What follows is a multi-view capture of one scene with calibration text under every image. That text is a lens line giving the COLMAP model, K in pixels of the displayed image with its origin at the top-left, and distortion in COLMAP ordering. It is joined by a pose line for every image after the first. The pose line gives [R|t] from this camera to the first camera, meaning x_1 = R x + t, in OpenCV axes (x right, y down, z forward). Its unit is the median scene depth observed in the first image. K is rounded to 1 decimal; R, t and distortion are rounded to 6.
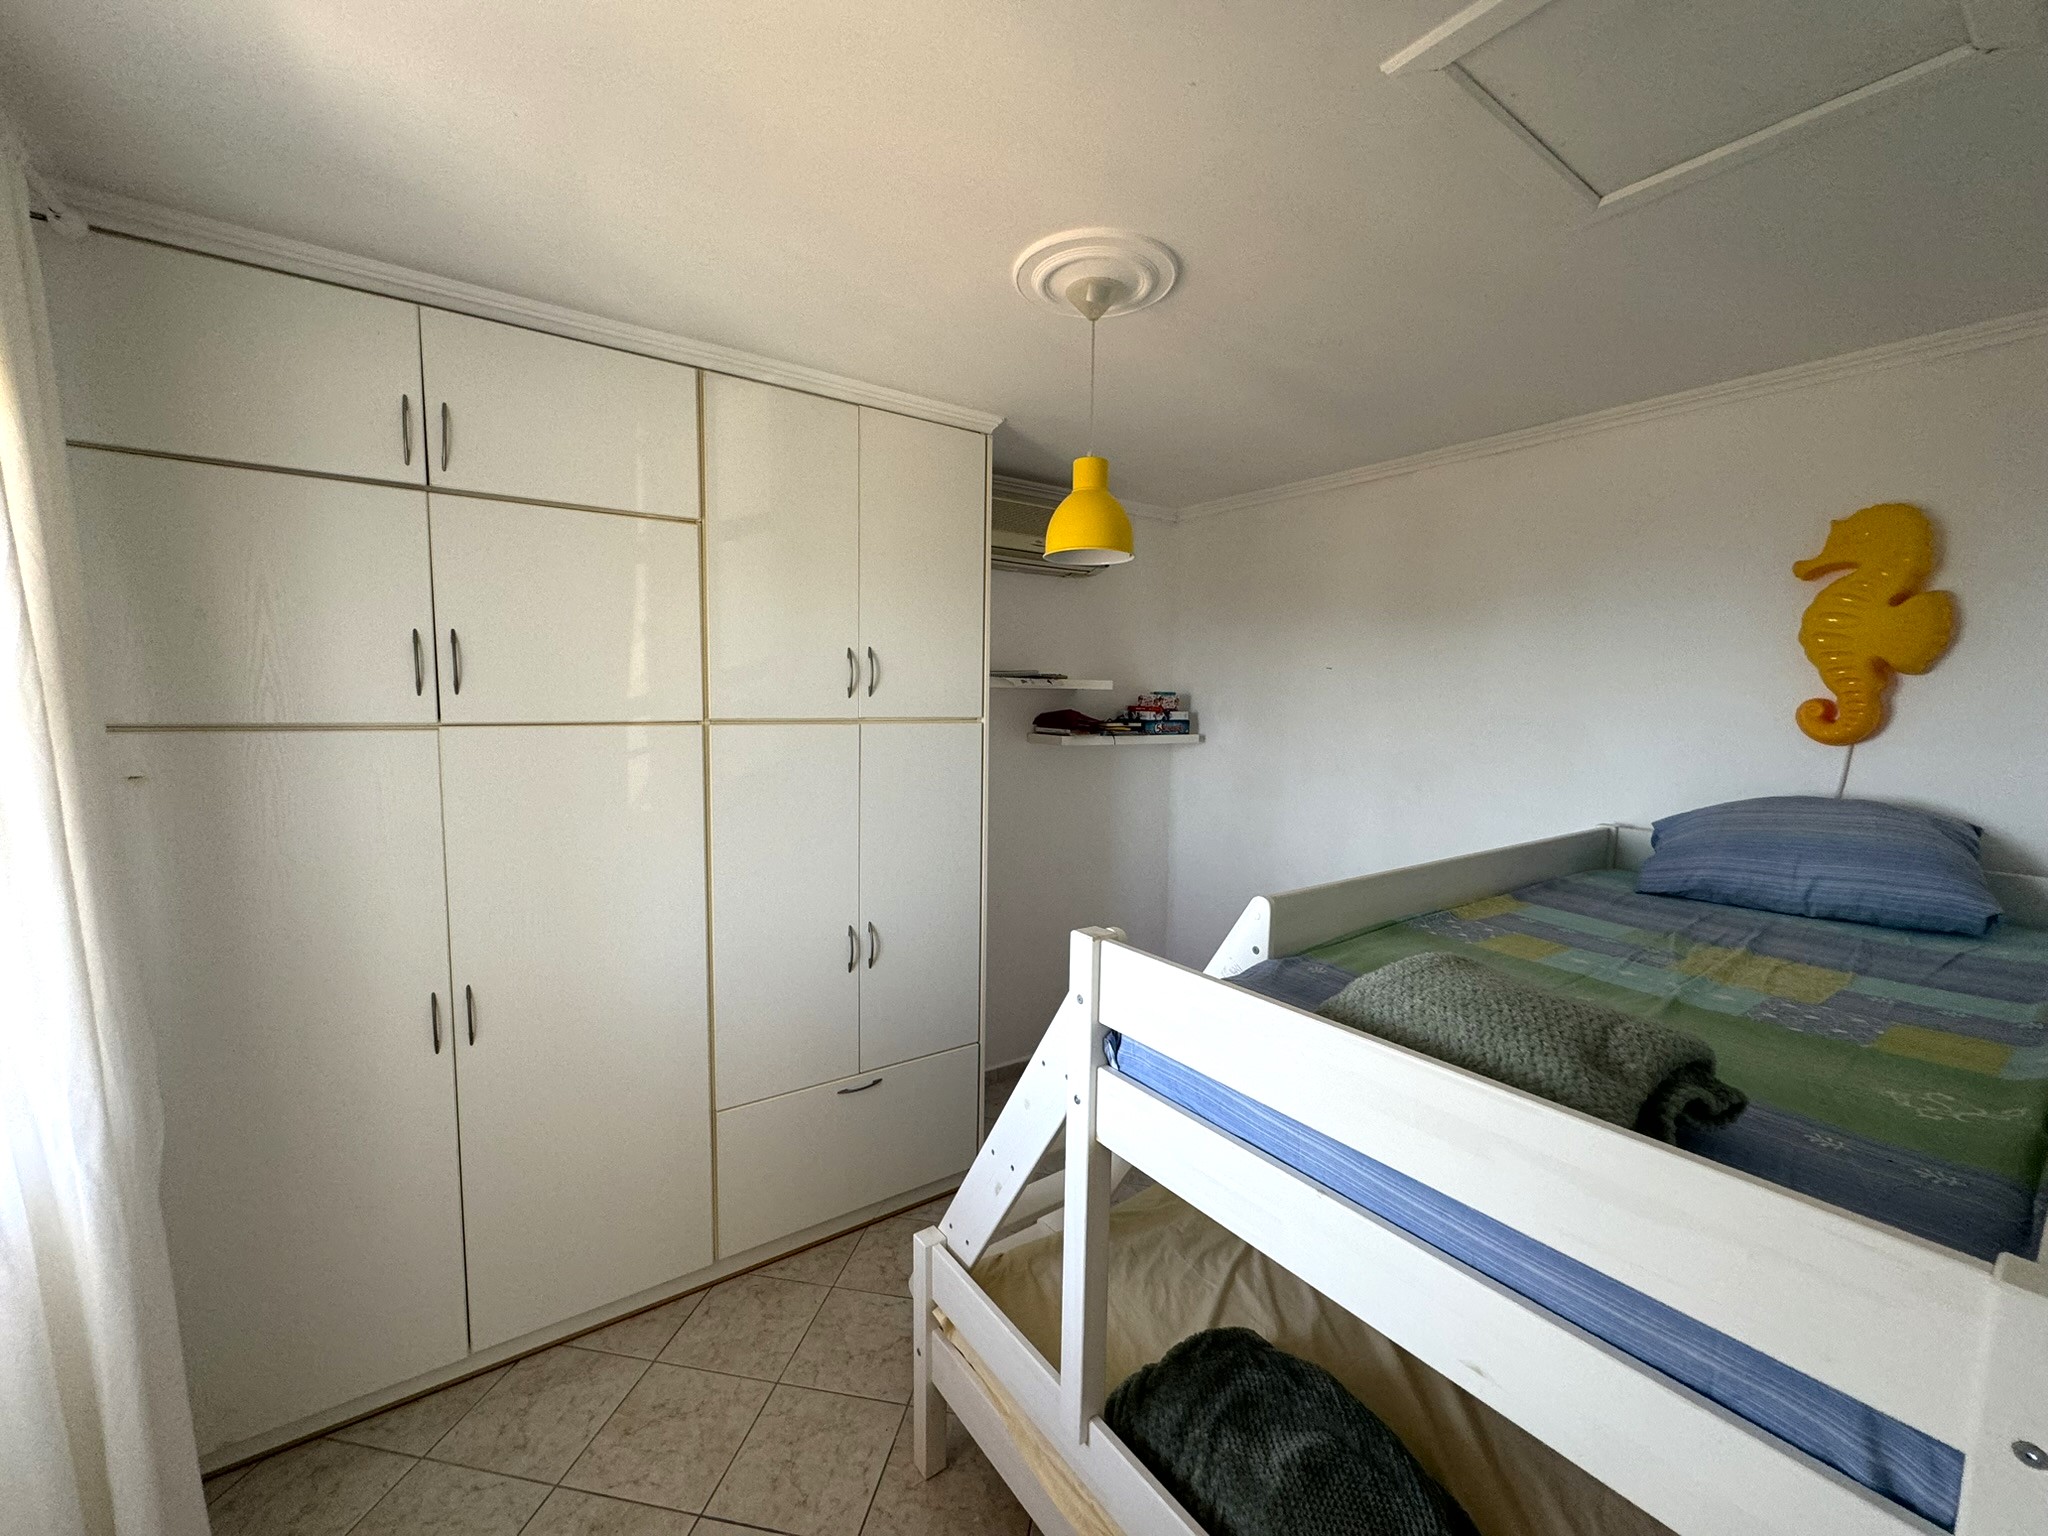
lens RADIAL K [[817.5, 0, 1025.7], [0, 817.5, 783.9], [0, 0, 1]] dist [-0.004024, 0.001046]
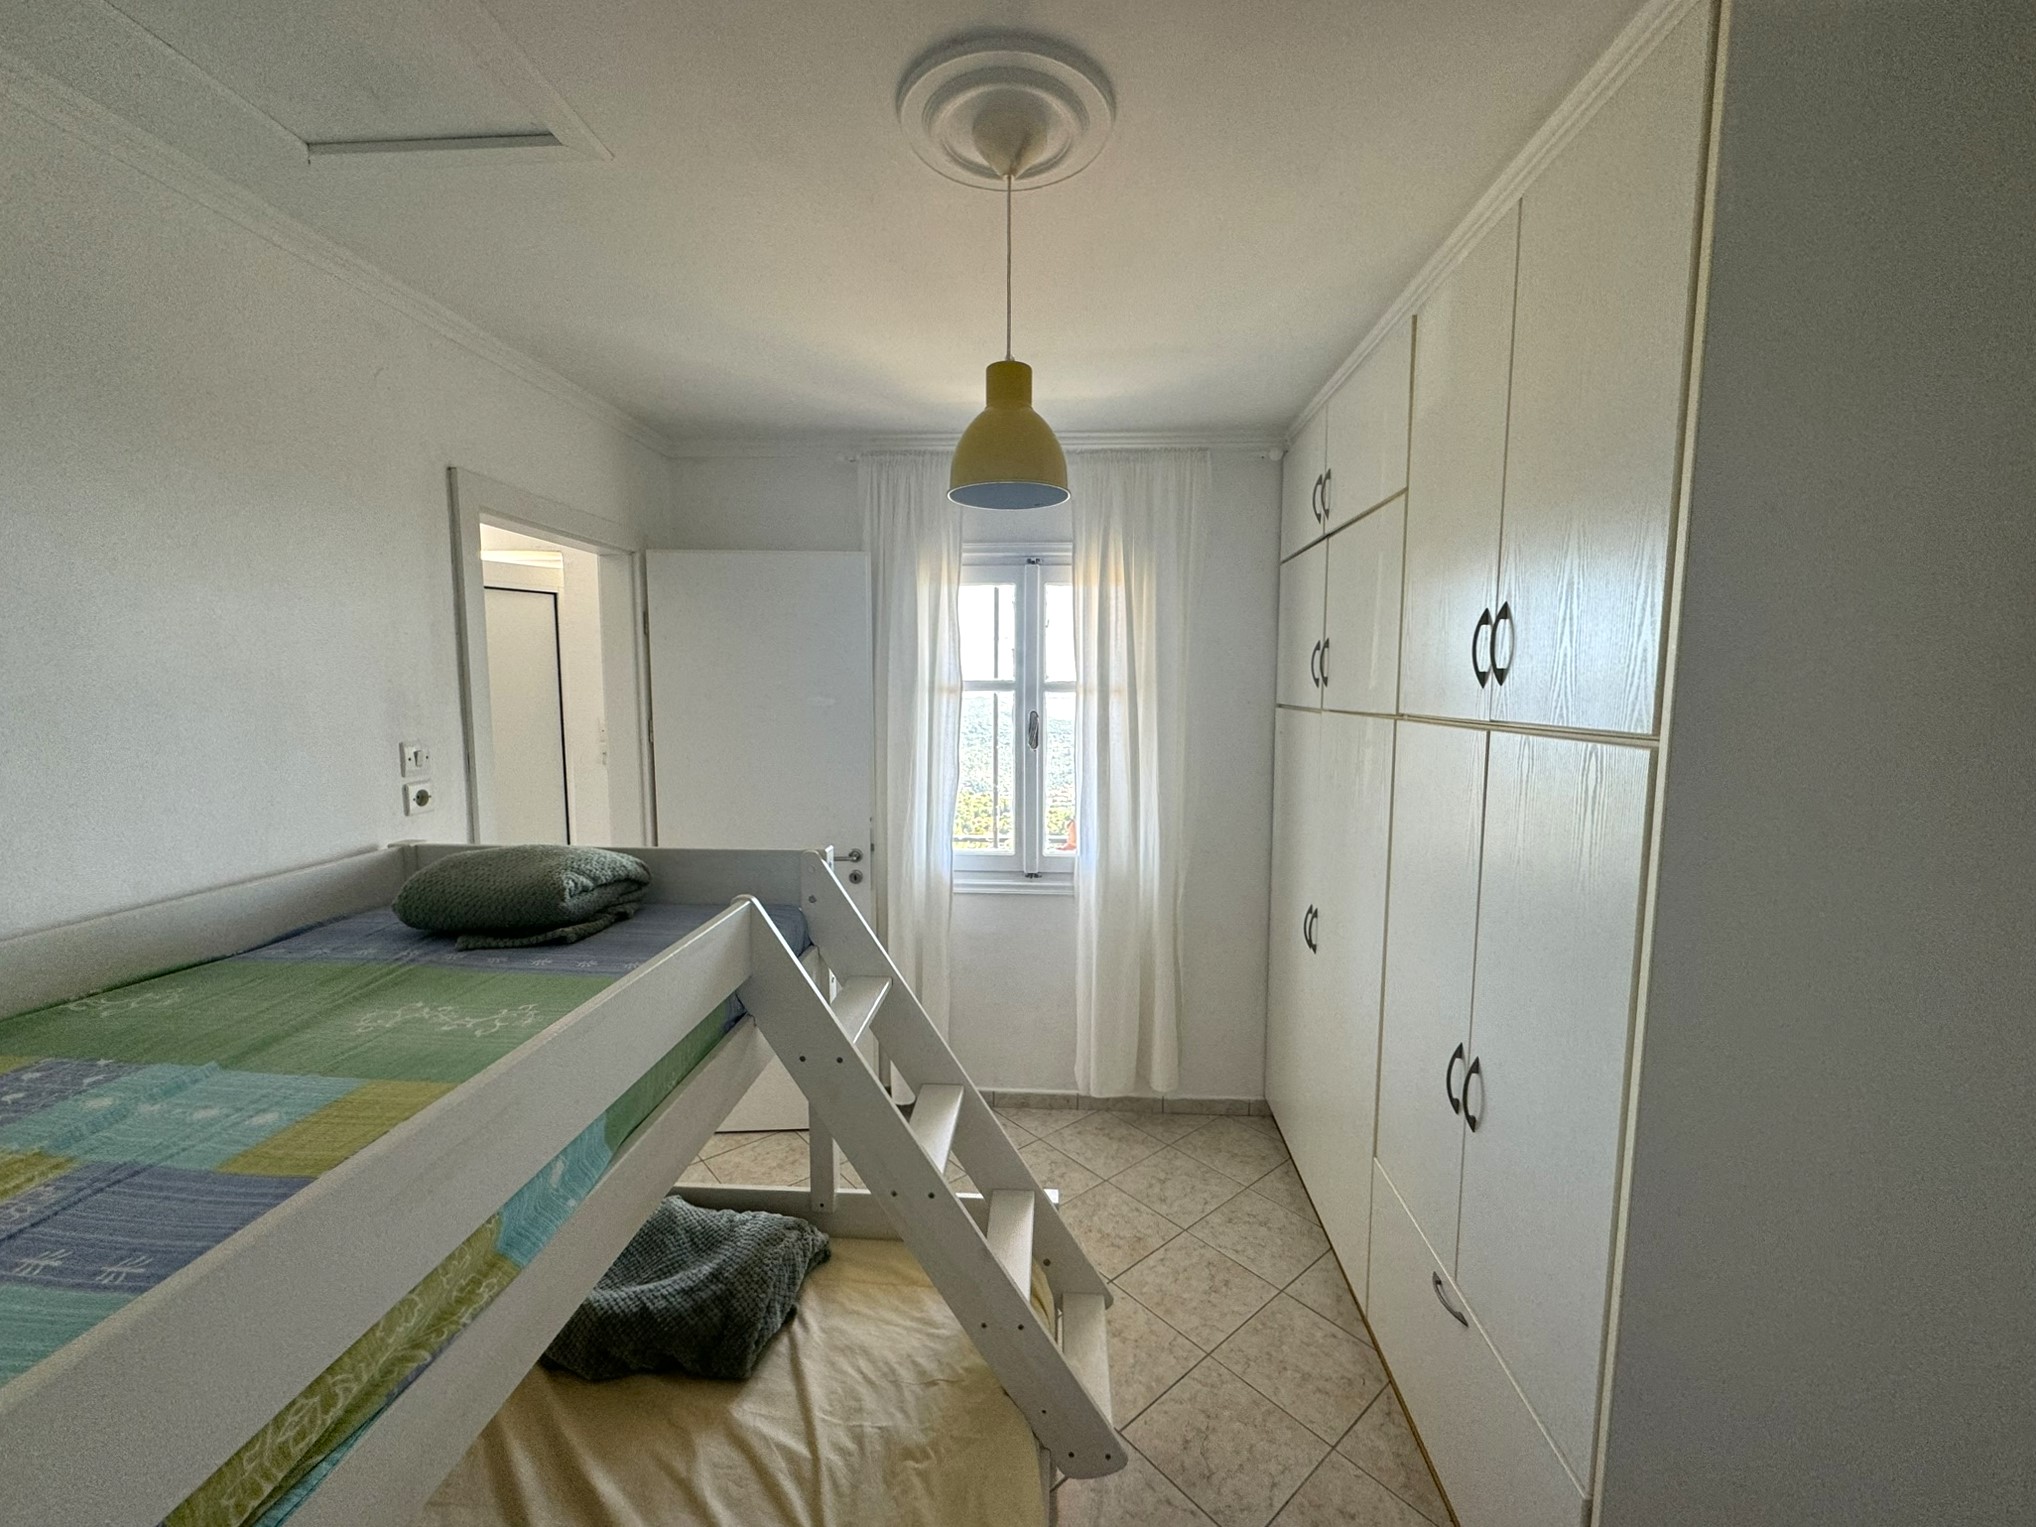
lens RADIAL K [[812.8, 0, 1009.1], [0, 812.8, 772.5], [0, 0, 1]] dist [-0.004024, 0.001046]
pose [[-0.636421, 0.071012, -0.768066, 0.669959], [-0.096637, 0.980567, 0.170732, -0.151060], [0.765264, 0.182881, -0.617192, 1.493297]]
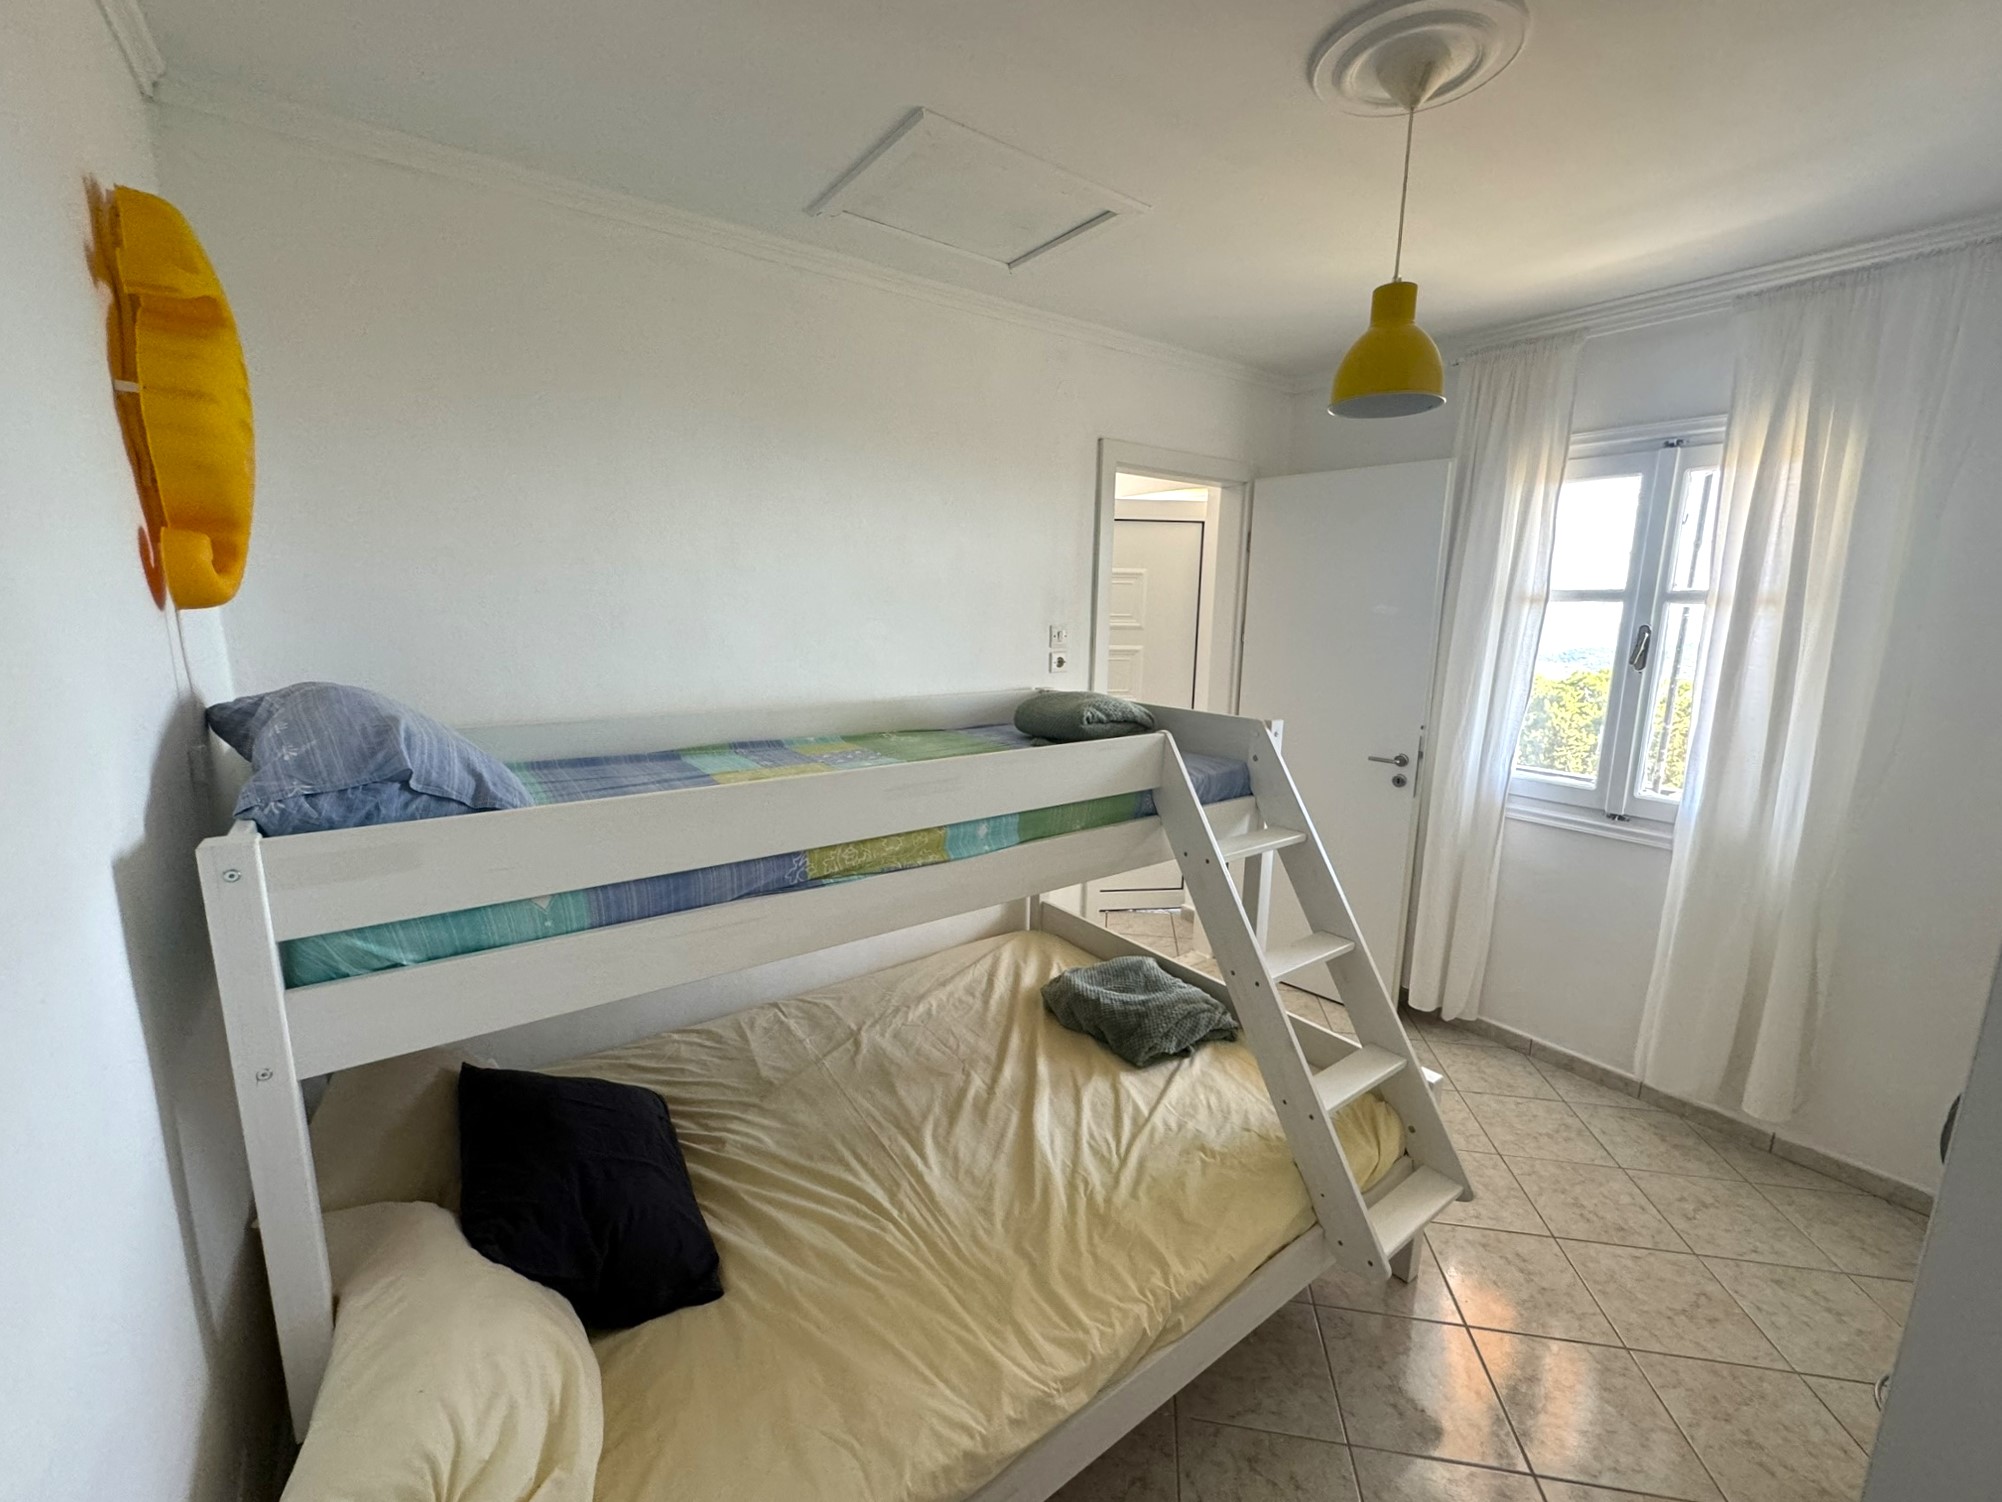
lens RADIAL K [[799.2, 0, 1001.4], [0, 799.2, 758.4], [0, 0, 1]] dist [-0.004024, 0.001046]
pose [[-0.999502, -0.021378, -0.023208, 0.490071], [-0.027394, 0.952914, 0.302000, -0.163946], [0.015659, 0.302485, -0.953025, 1.876212]]
